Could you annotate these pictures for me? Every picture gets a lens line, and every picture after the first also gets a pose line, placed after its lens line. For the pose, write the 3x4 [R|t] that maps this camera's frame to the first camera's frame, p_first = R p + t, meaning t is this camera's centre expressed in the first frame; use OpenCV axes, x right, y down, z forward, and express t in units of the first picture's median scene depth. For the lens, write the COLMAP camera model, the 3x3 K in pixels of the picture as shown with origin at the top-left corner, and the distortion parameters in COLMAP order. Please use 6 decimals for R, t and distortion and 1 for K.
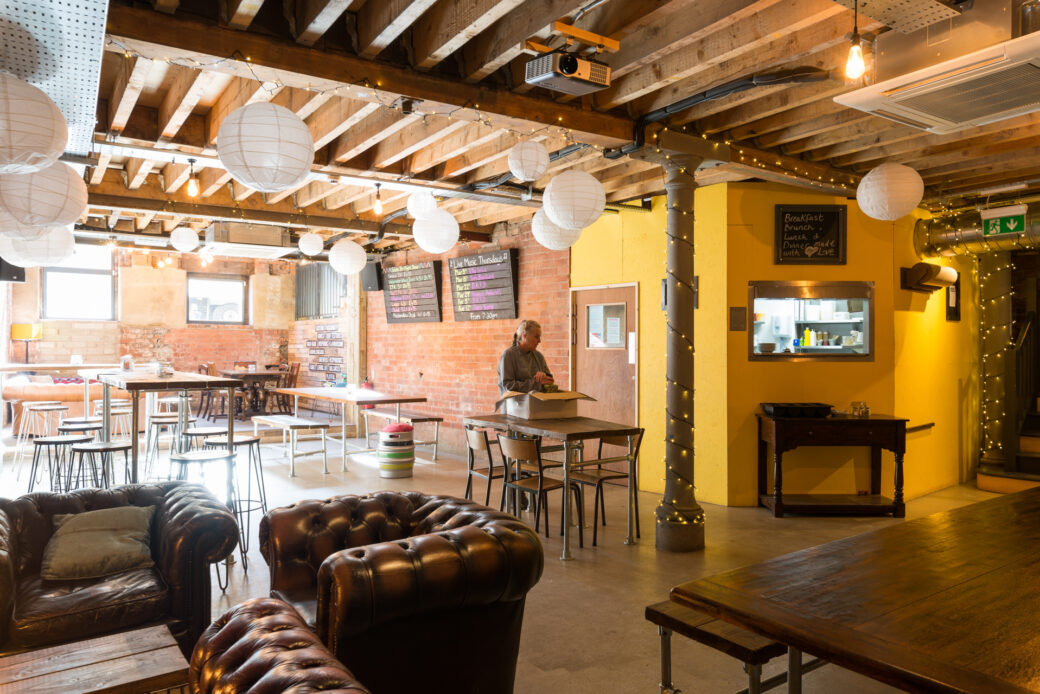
lens RADIAL K [[701.1, 0, 525.4], [0, 701.1, 342.4], [0, 0, 1]] dist [0.005614, -0.002033]
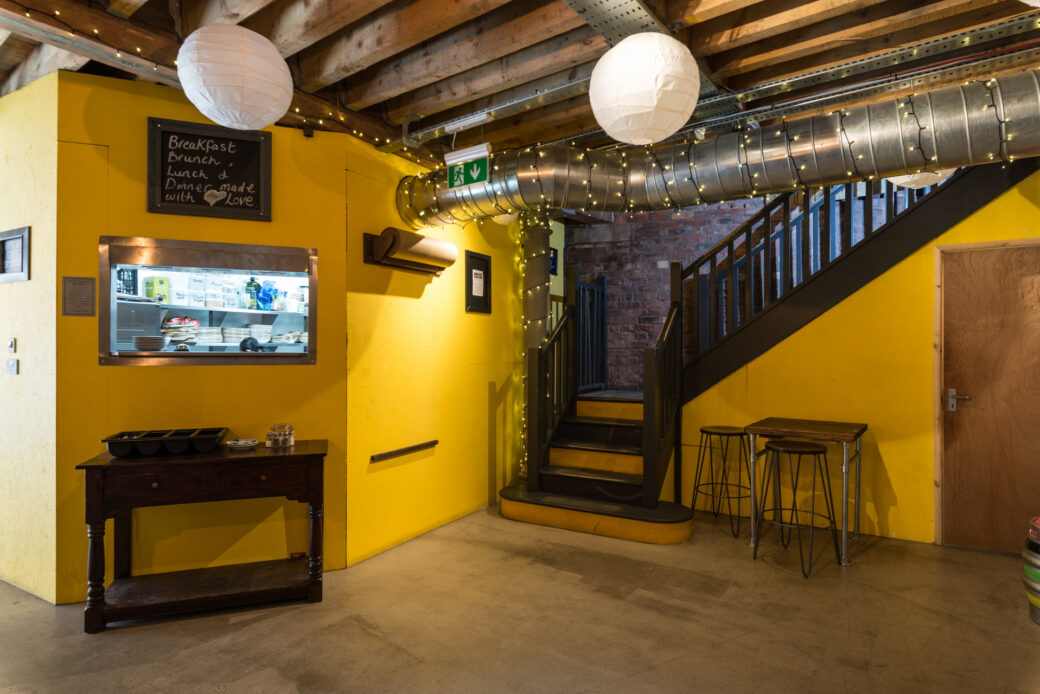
lens RADIAL K [[575.2, 0, 513.0], [0, 575.2, 344.8], [0, 0, 1]] dist [0.003804, 0.000612]
pose [[0.944072, 0.002039, 0.329734, 0.493329], [-0.003720, 0.999983, 0.004467, 0.004744], [-0.329719, -0.005443, 0.944063, 0.398830]]
